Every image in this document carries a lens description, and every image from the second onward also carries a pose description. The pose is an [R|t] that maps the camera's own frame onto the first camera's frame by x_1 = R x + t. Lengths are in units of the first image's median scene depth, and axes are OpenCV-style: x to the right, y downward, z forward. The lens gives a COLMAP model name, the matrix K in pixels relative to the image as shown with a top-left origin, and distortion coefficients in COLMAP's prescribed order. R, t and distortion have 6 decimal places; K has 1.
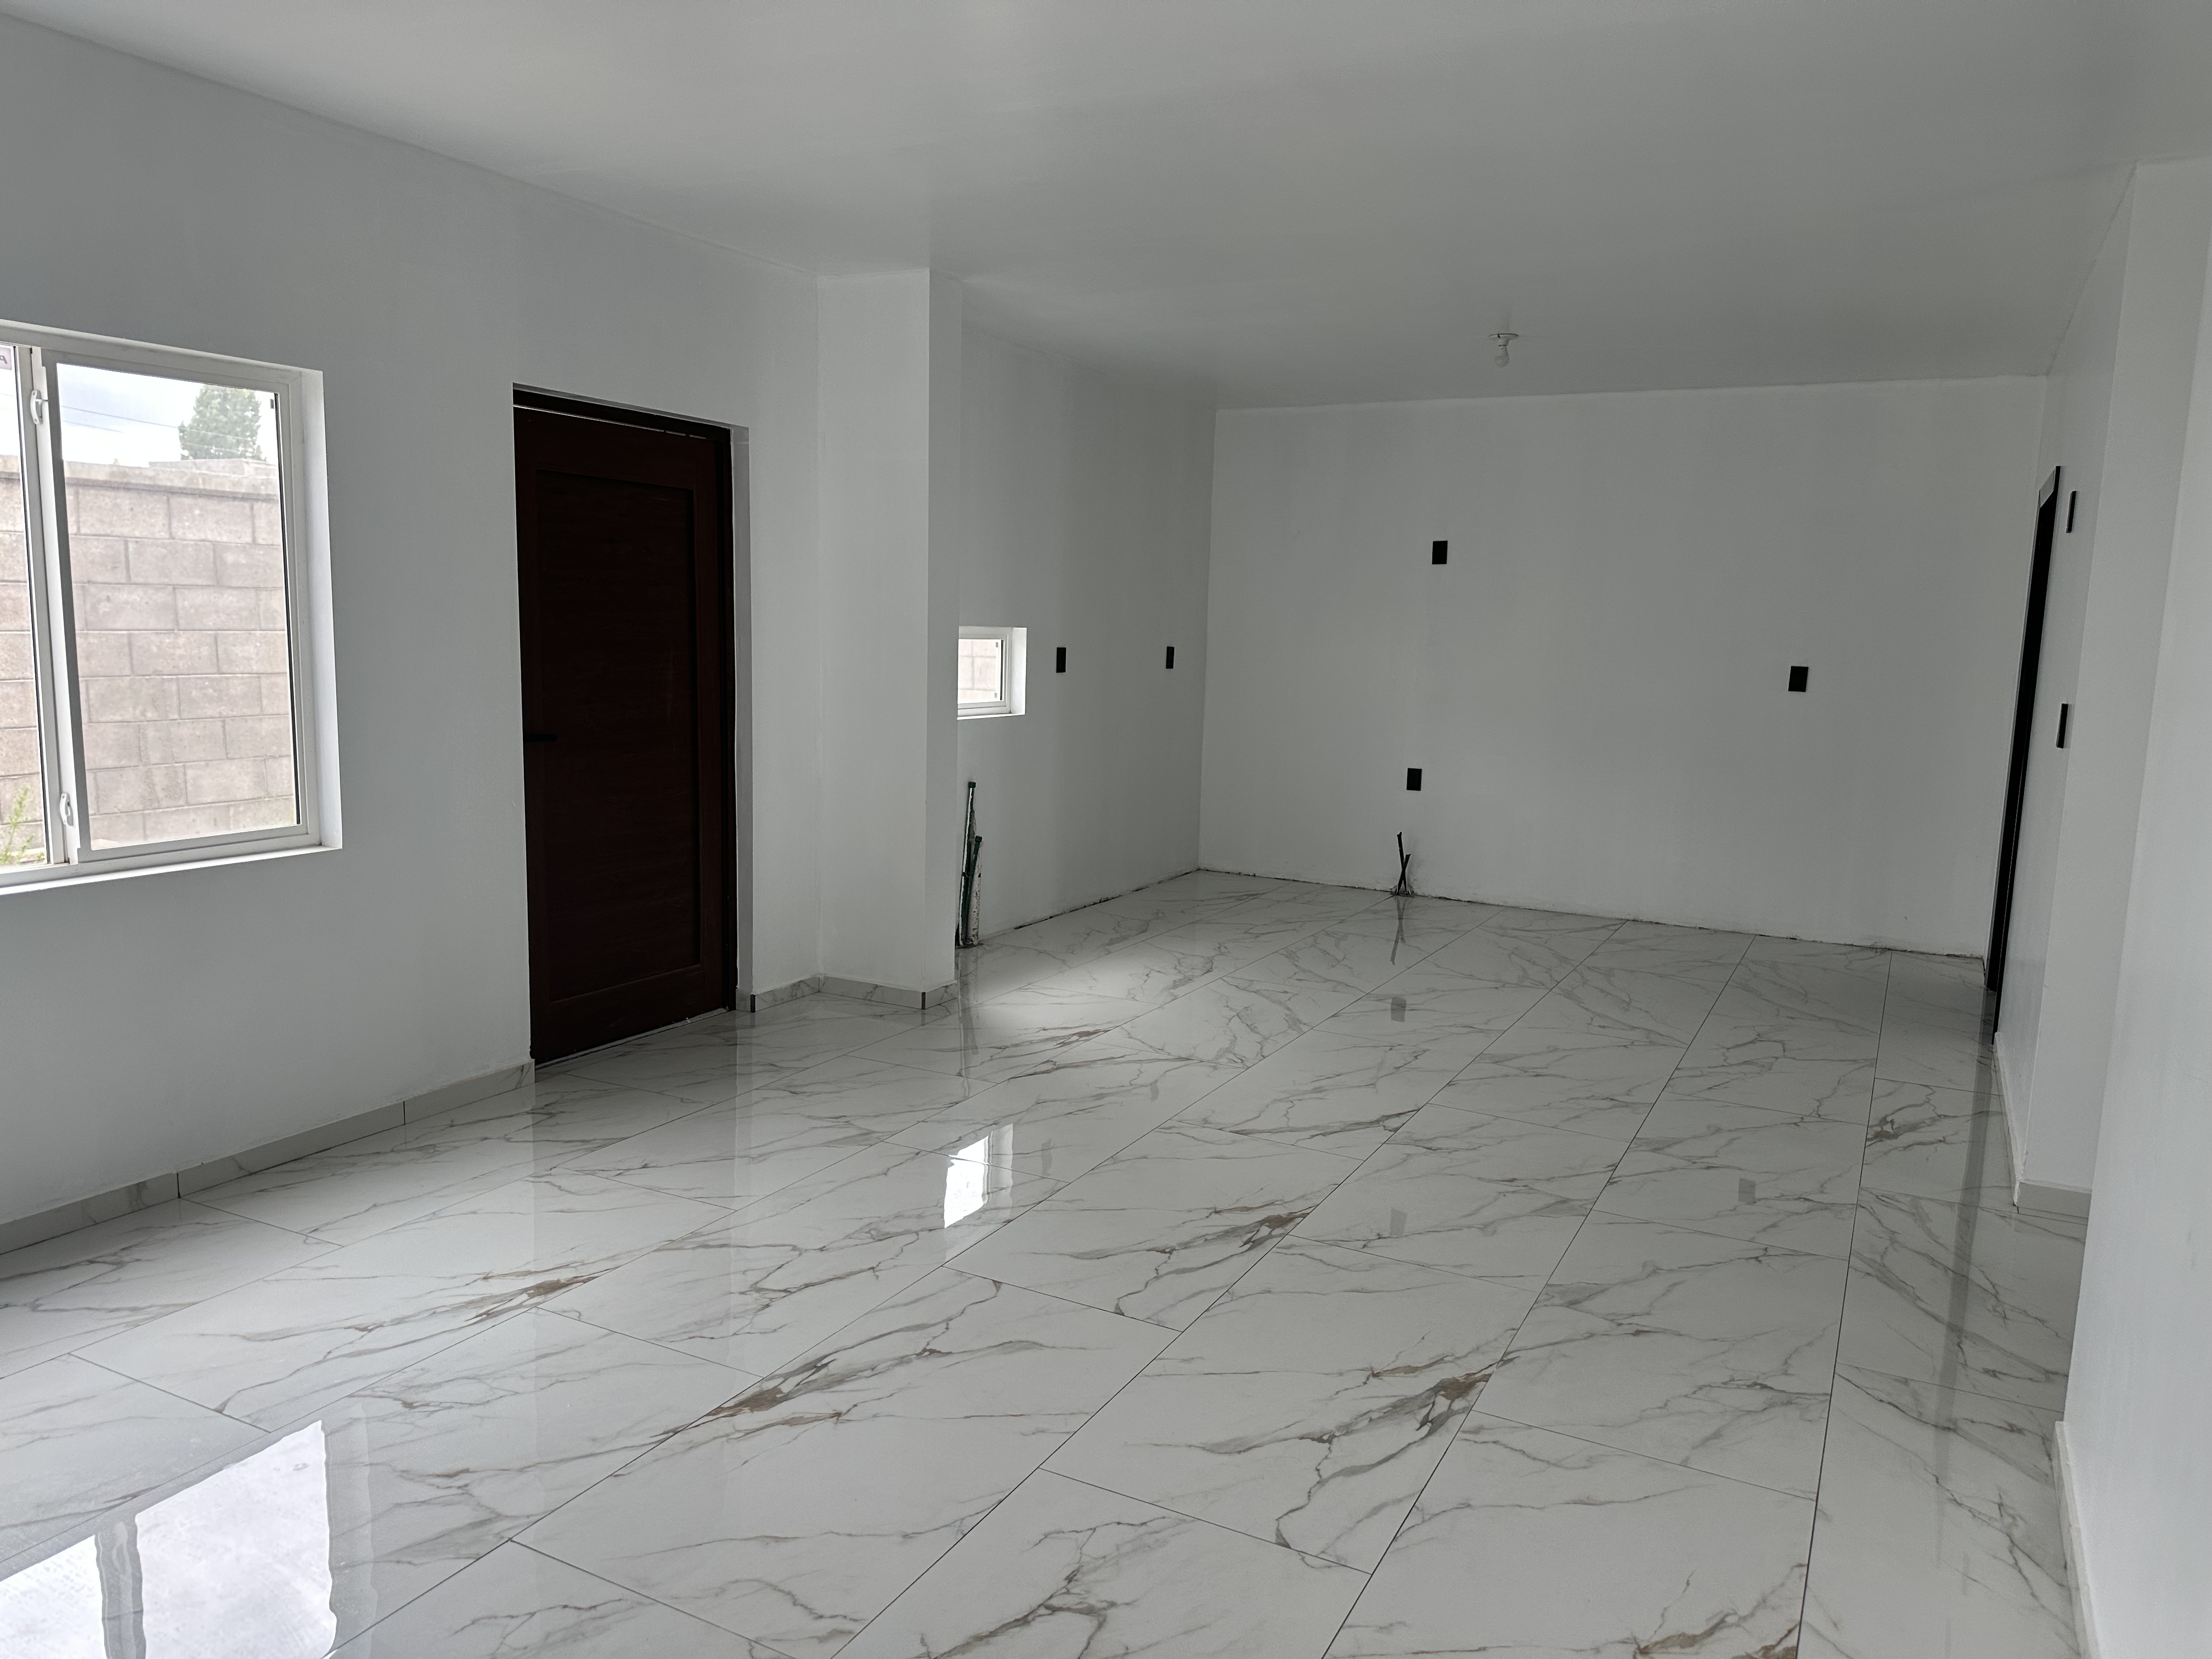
lens RADIAL K [[1558.8, 0, 1110.5], [0, 1558.8, 804.2], [0, 0, 1]] dist [0.121071, -0.189210]
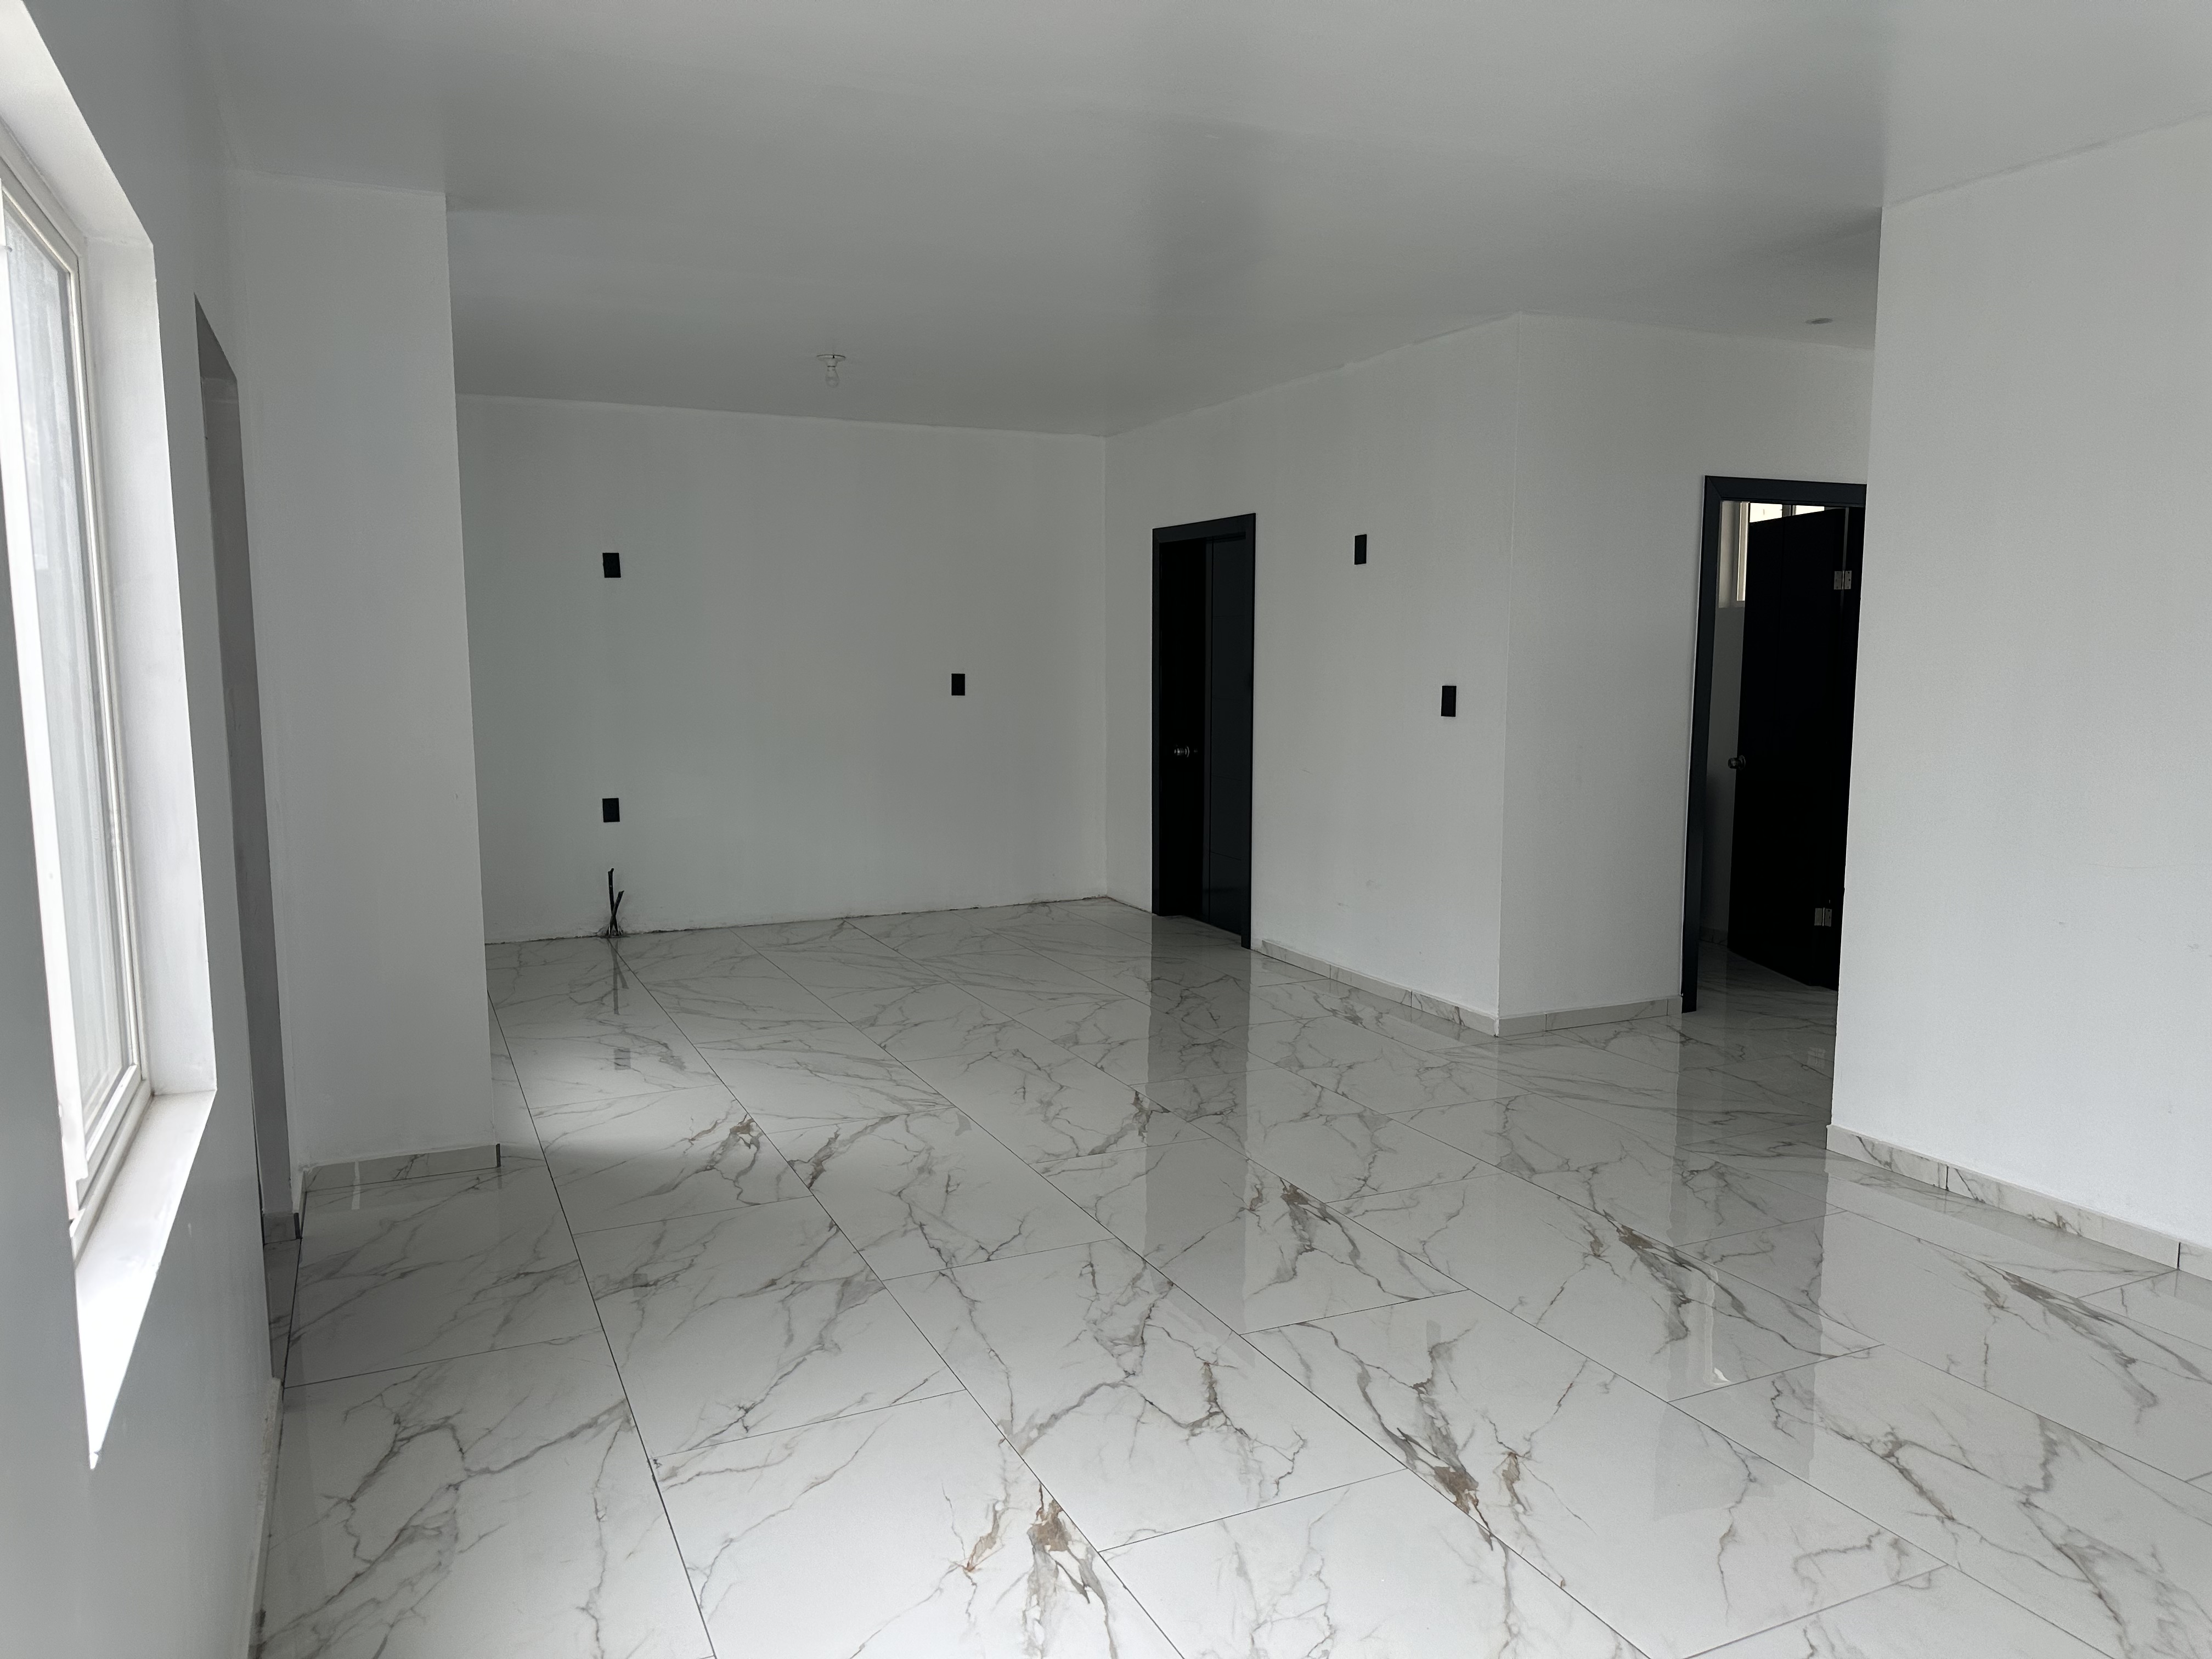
lens RADIAL K [[1550.0, 0, 1125.2], [0, 1550.0, 829.0], [0, 0, 1]] dist [0.112427, -0.187532]
pose [[0.605506, -0.123906, 0.786136, -0.579864], [0.115685, 0.991017, 0.067094, -0.053457], [-0.787388, 0.050319, 0.614401, 0.314783]]
